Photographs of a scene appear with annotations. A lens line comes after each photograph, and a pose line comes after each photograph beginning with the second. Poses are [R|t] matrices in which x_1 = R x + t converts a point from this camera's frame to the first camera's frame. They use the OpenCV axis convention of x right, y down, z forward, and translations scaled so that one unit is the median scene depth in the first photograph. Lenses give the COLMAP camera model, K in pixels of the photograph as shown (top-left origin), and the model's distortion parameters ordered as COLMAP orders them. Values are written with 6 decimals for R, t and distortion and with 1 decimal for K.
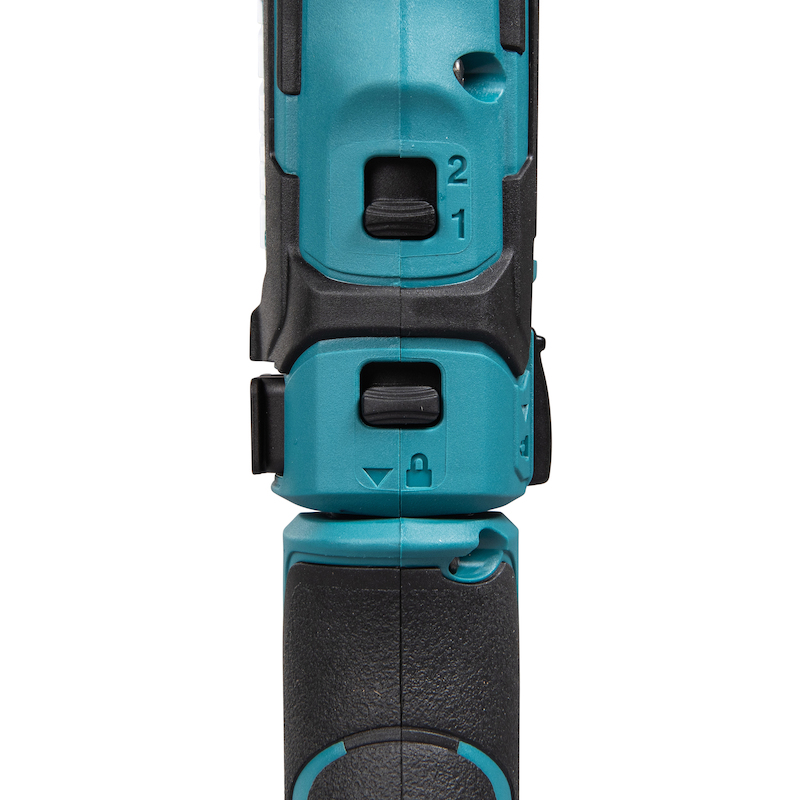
lens RADIAL K [[3858.6, 0, 400.0], [0, 3858.6, 399.9], [0, 0, 1]] dist [0.245898, 0.000000]
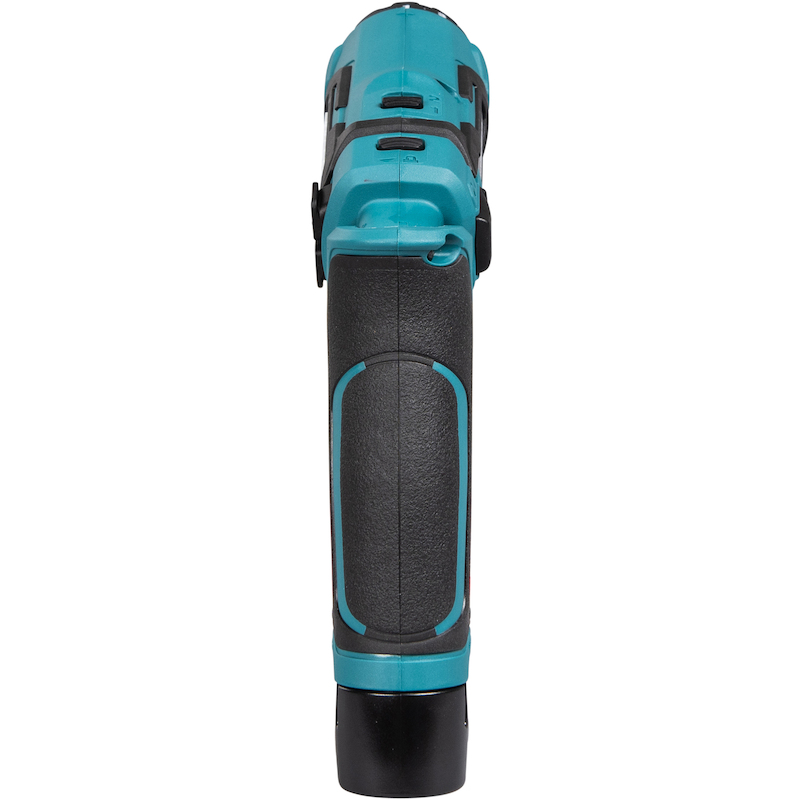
lens RADIAL K [[3858.6, 0, 400.3], [0, 3858.6, 399.8], [0, 0, 1]] dist [0.245898, 0.000000]
pose [[0.999982, 0.001183, -0.005807, 0.010646], [-0.000779, 0.997608, 0.069119, -0.010166], [0.005874, -0.069113, 0.997592, -0.662910]]
